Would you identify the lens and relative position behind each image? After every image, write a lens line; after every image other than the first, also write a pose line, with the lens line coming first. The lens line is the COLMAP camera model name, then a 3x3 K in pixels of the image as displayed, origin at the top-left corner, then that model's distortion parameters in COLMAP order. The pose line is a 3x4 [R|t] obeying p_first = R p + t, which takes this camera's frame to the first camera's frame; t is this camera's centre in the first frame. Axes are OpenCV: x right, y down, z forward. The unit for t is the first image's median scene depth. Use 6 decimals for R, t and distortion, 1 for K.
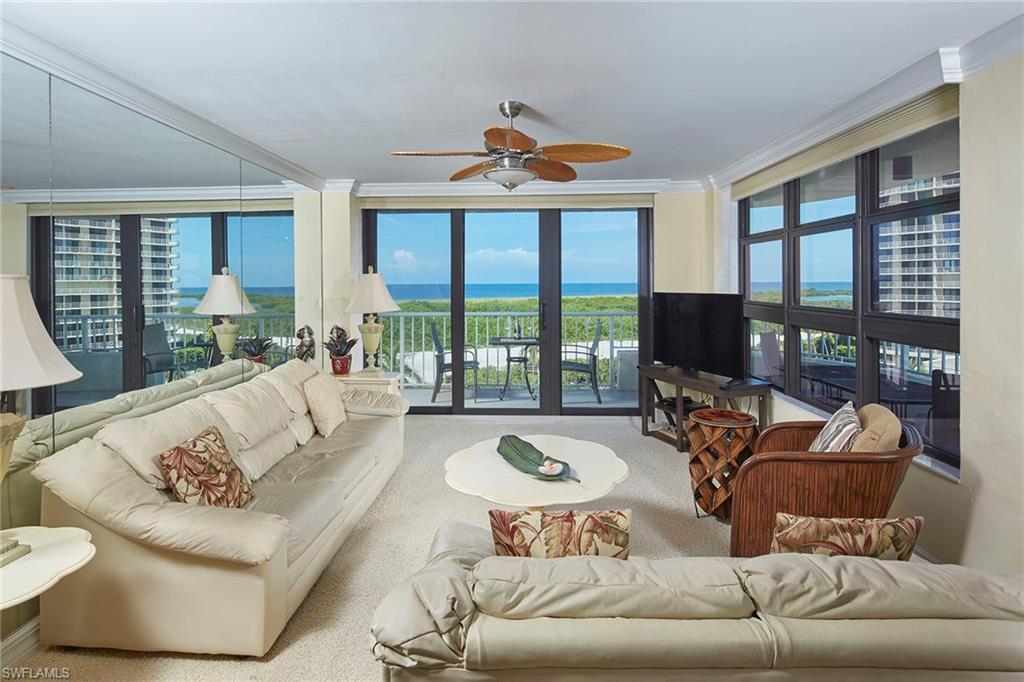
lens RADIAL K [[536.7, 0, 533.4], [0, 536.7, 281.0], [0, 0, 1]] dist [-0.001955, -0.000637]
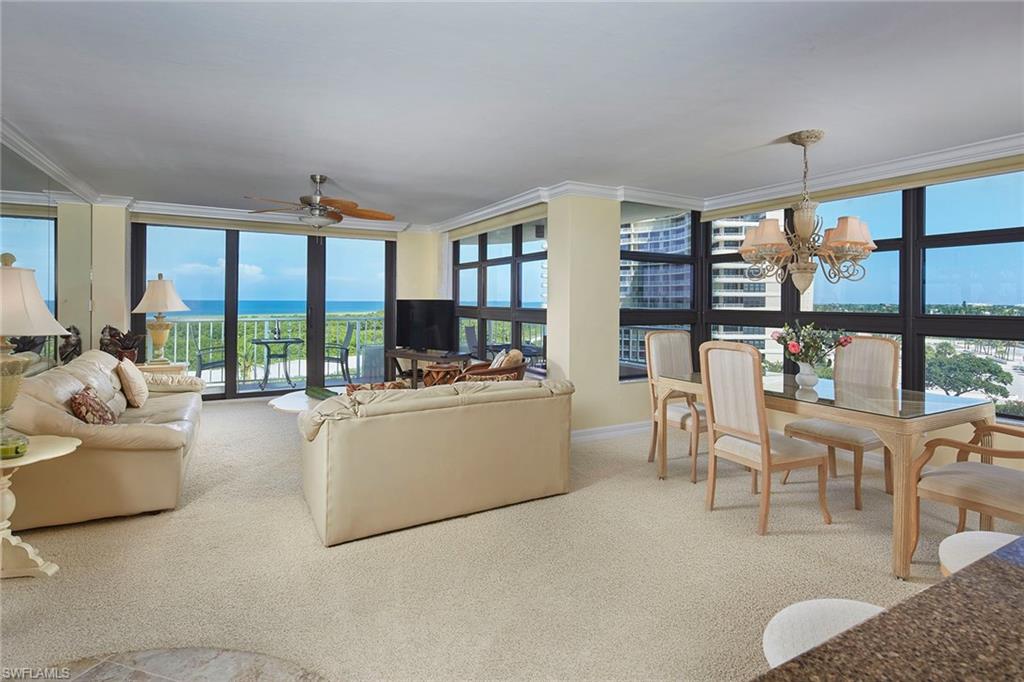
lens RADIAL K [[629.8, 0, 583.5], [0, 629.8, 317.2], [0, 0, 1]] dist [0.000457, -0.000182]
pose [[0.839311, 0.004788, 0.543630, -0.327867], [-0.011351, 0.999898, 0.008719, 0.056030], [-0.543533, -0.013489, 0.839279, -0.835050]]
